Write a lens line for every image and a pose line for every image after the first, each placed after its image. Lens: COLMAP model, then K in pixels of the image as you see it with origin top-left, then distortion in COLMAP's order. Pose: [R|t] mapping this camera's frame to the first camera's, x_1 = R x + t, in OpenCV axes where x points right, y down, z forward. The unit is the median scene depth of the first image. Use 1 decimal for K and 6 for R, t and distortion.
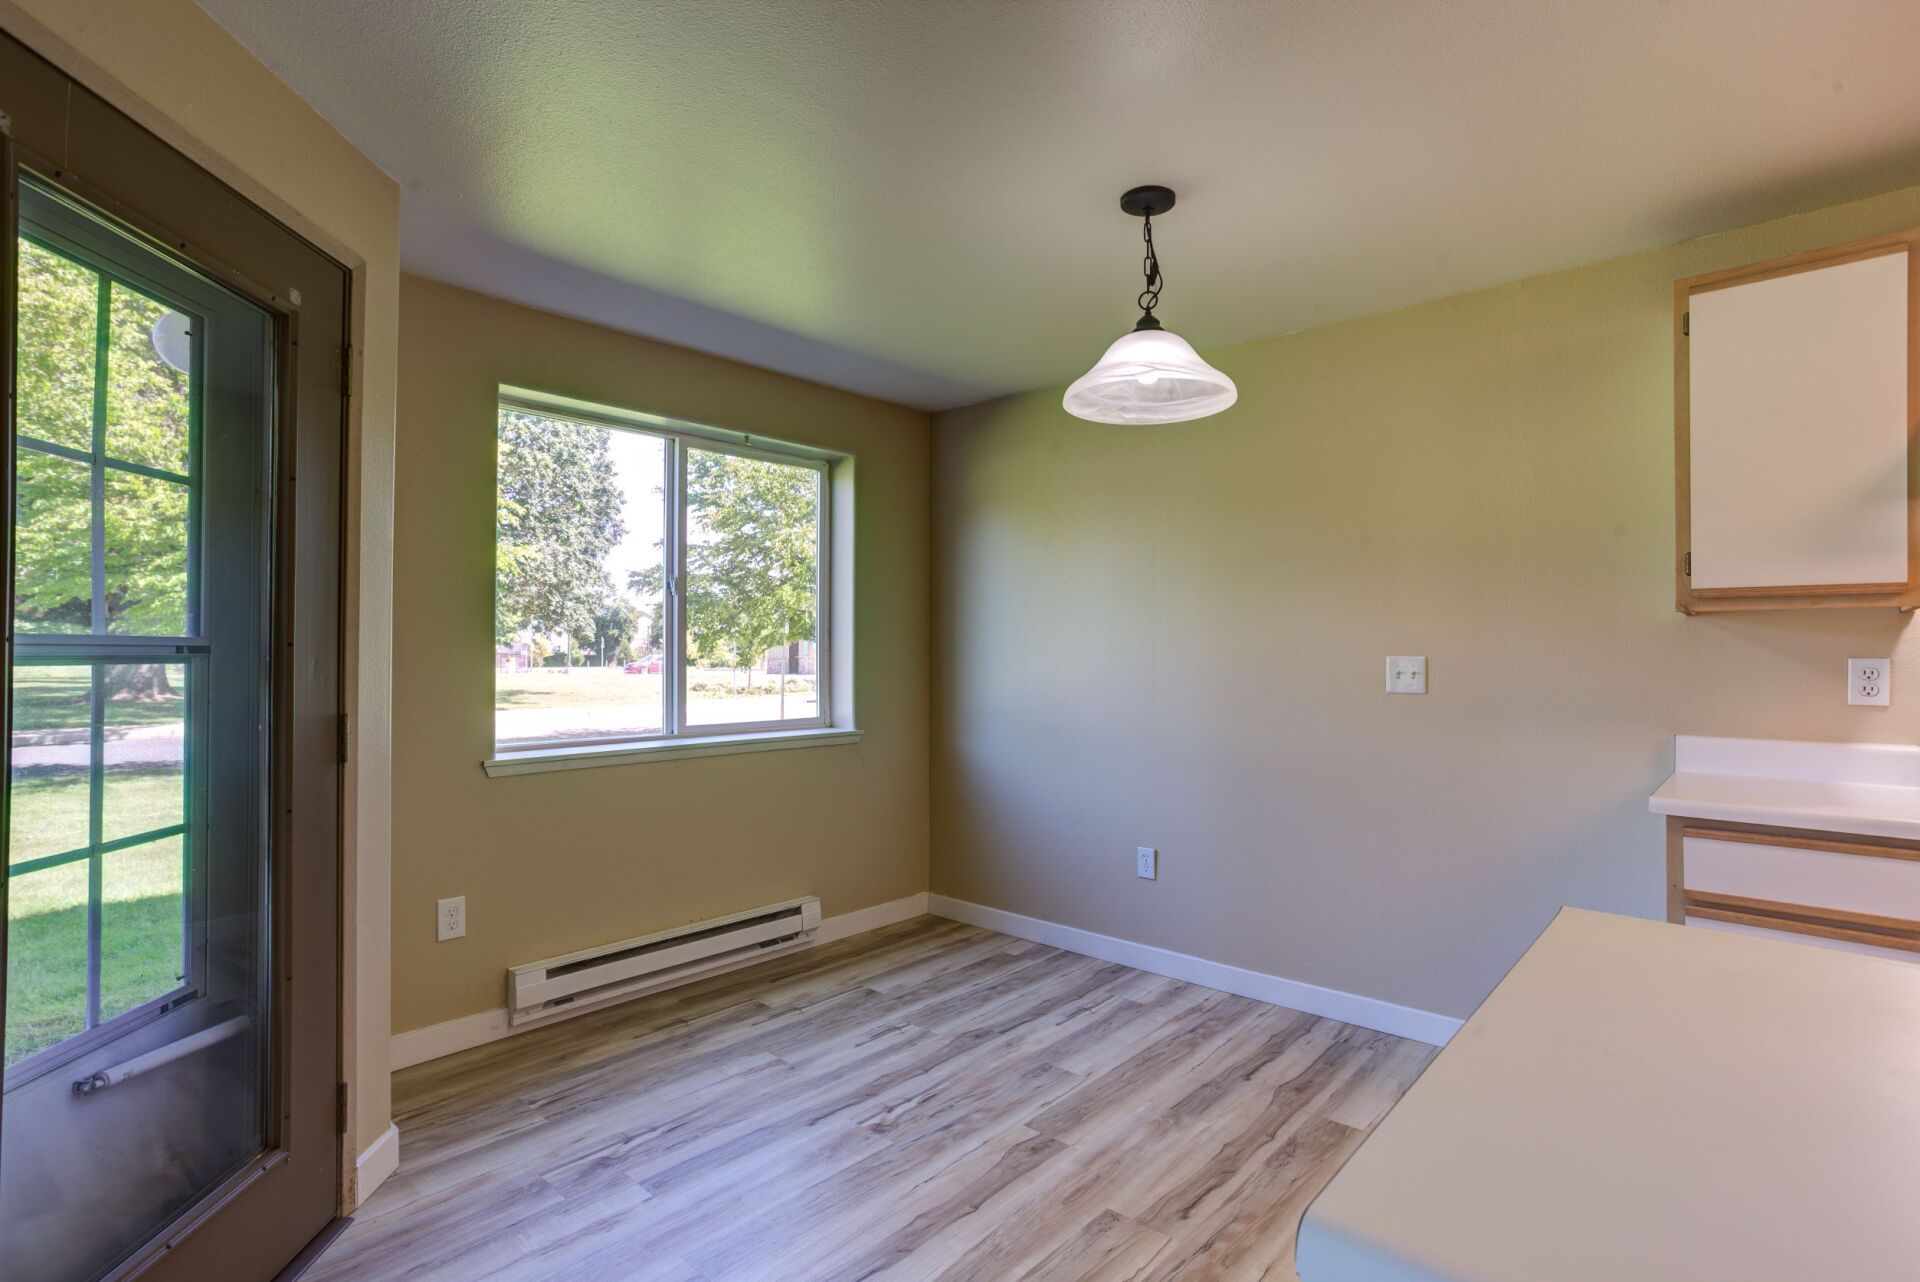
lens RADIAL K [[924.0, 0, 965.5], [0, 924.0, 651.8], [0, 0, 1]] dist [-0.017870, 0.015693]
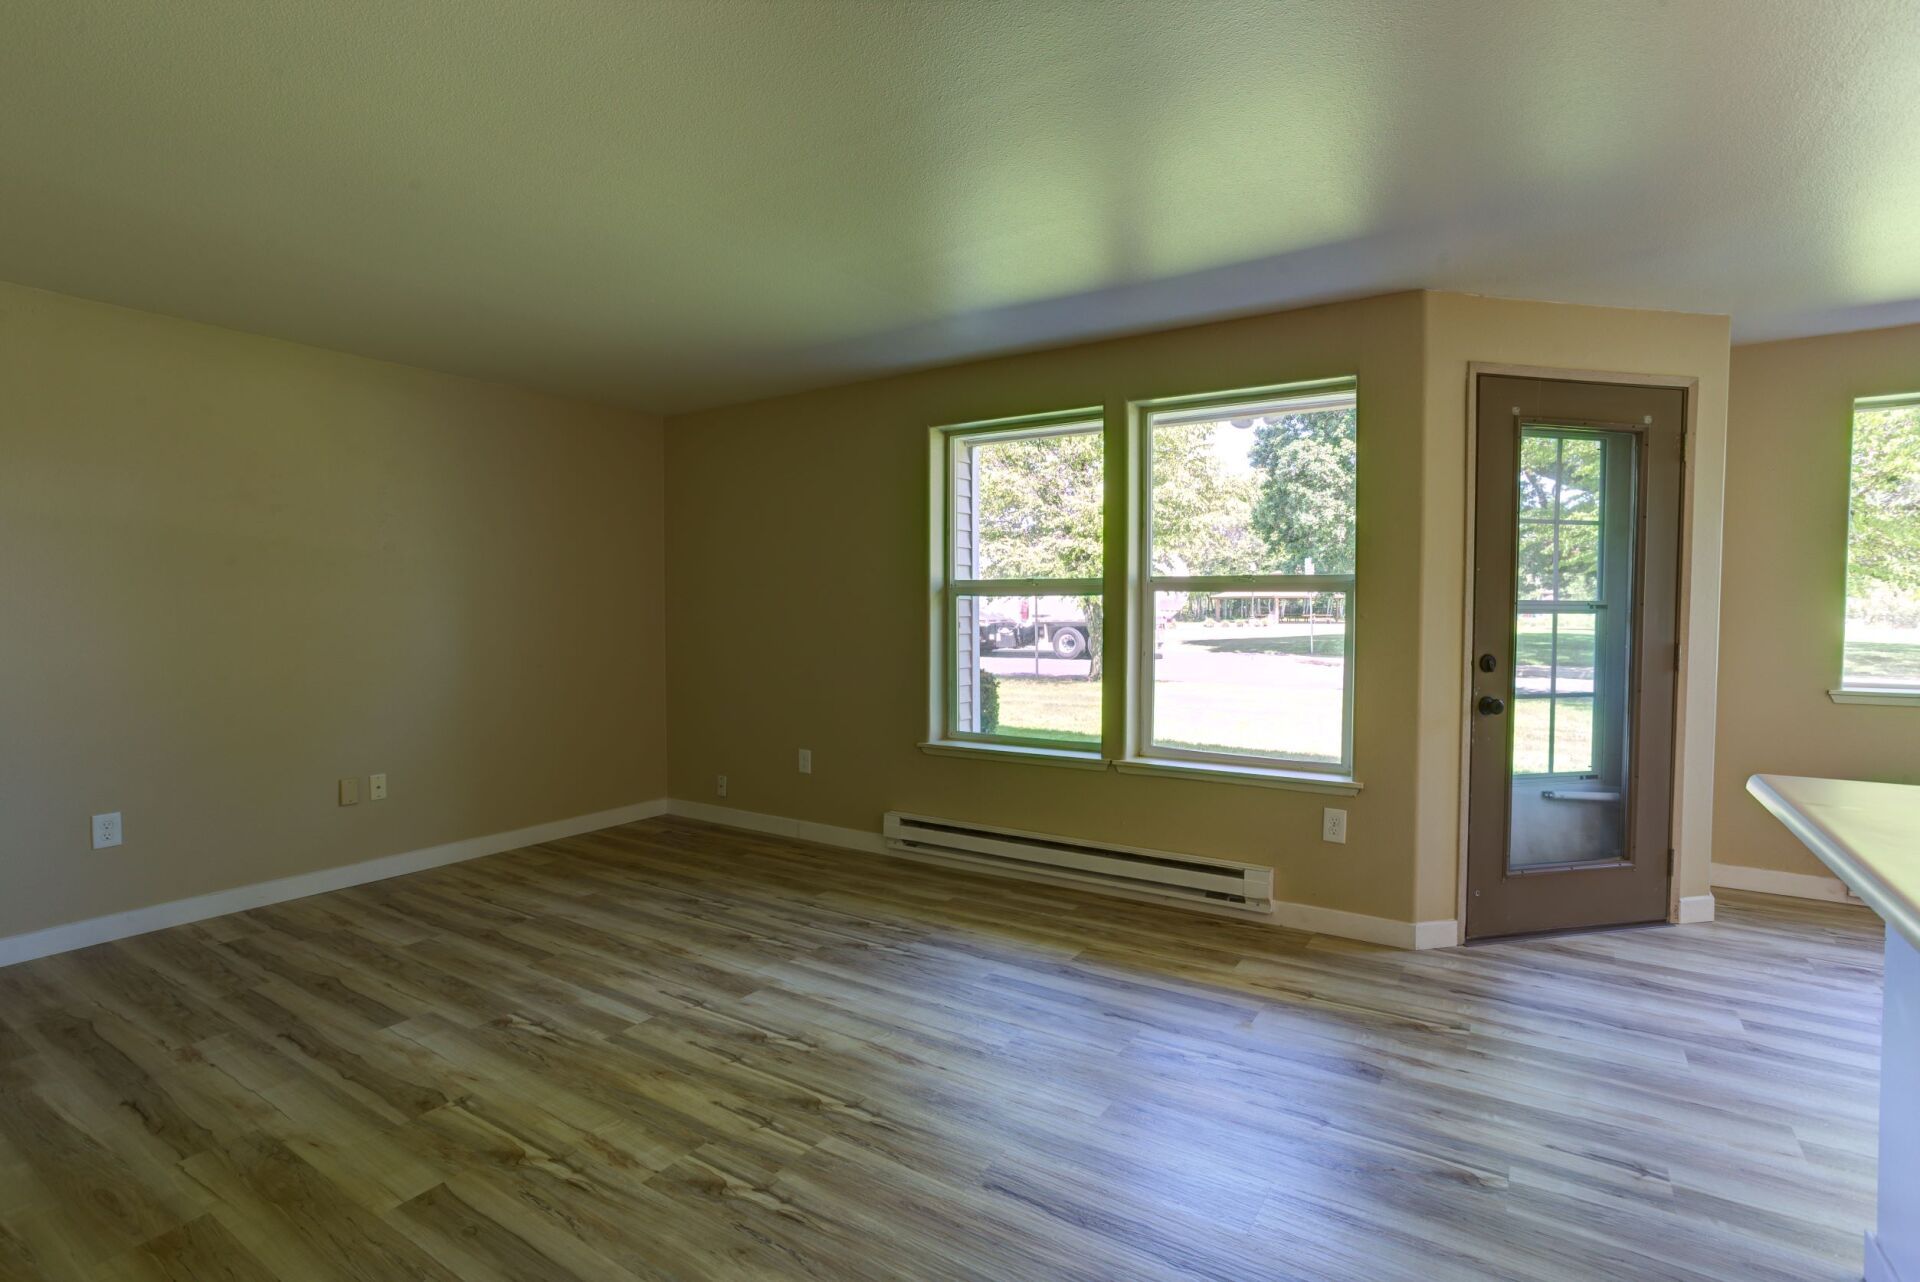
lens RADIAL K [[924.0, 0, 963.6], [0, 924.0, 628.3], [0, 0, 1]] dist [-0.017870, 0.015693]
pose [[0.141793, 0.021106, -0.989671, 0.795891], [0.001455, 0.999767, 0.021530, -0.000621], [0.989895, -0.004493, 0.141729, -0.553245]]
